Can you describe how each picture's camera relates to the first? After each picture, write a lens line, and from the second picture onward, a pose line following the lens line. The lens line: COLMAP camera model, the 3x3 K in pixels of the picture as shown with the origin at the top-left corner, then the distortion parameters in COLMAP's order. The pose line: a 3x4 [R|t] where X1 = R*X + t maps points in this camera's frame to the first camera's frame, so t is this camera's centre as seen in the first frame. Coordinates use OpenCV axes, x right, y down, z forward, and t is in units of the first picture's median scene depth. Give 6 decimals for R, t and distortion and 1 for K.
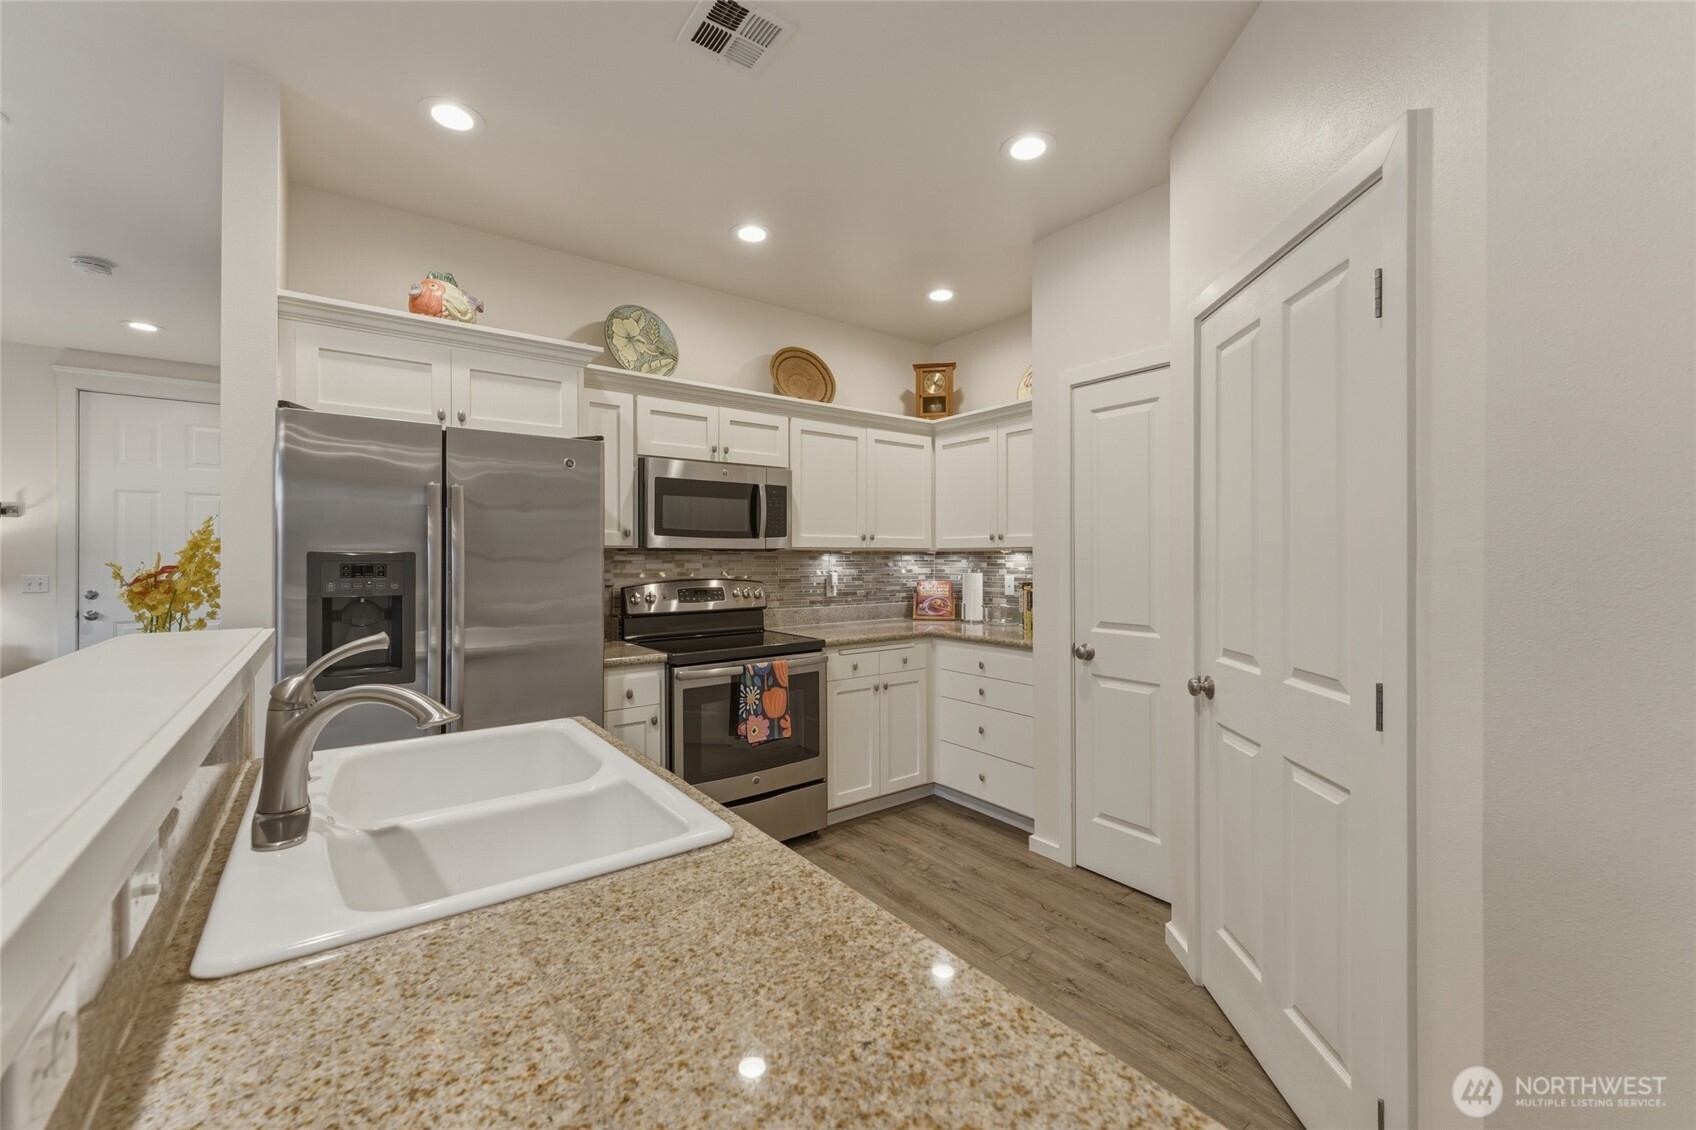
lens RADIAL K [[674.0, 0, 847.2], [0, 674.0, 559.7], [0, 0, 1]] dist [0.008981, 0.000131]
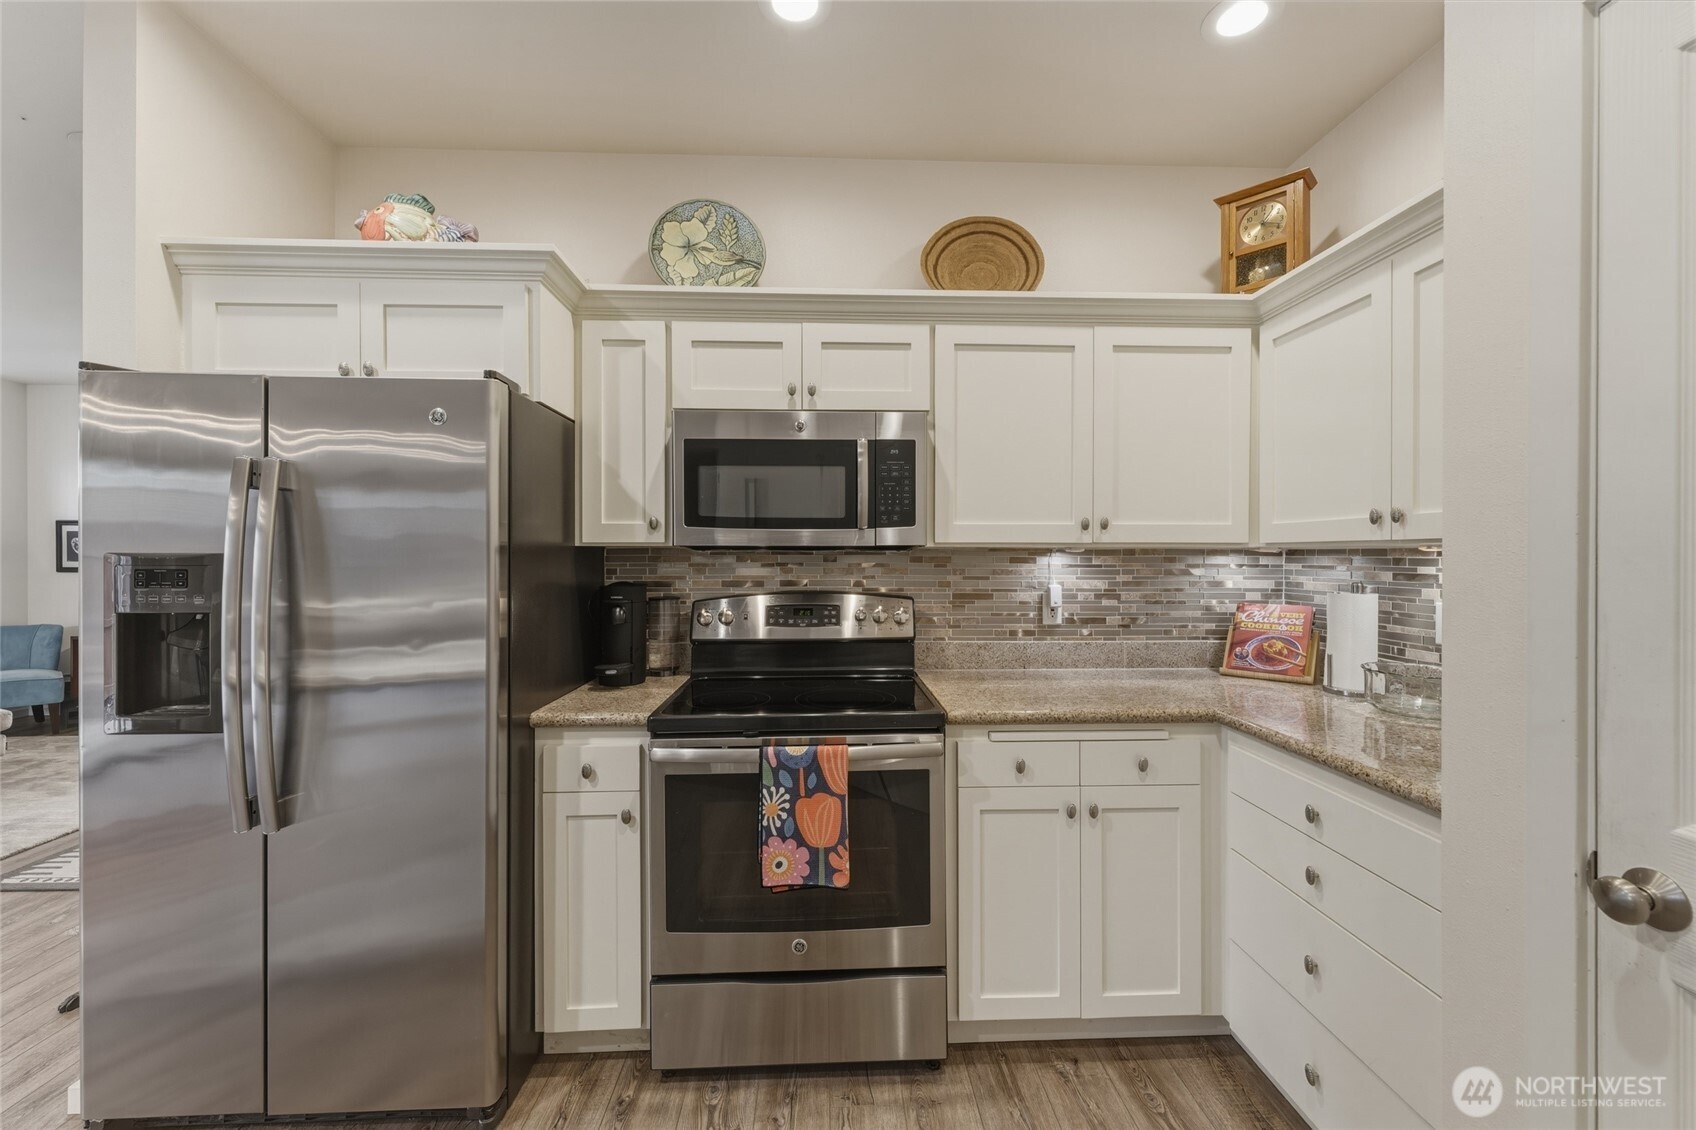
lens RADIAL K [[674.0, 0, 850.8], [0, 674.0, 560.3], [0, 0, 1]] dist [0.008981, 0.000131]
pose [[0.824865, 0.007011, -0.565286, 0.195310], [-0.003400, 0.999967, 0.007440, -0.007642], [0.565319, -0.004215, 0.824862, 0.468103]]
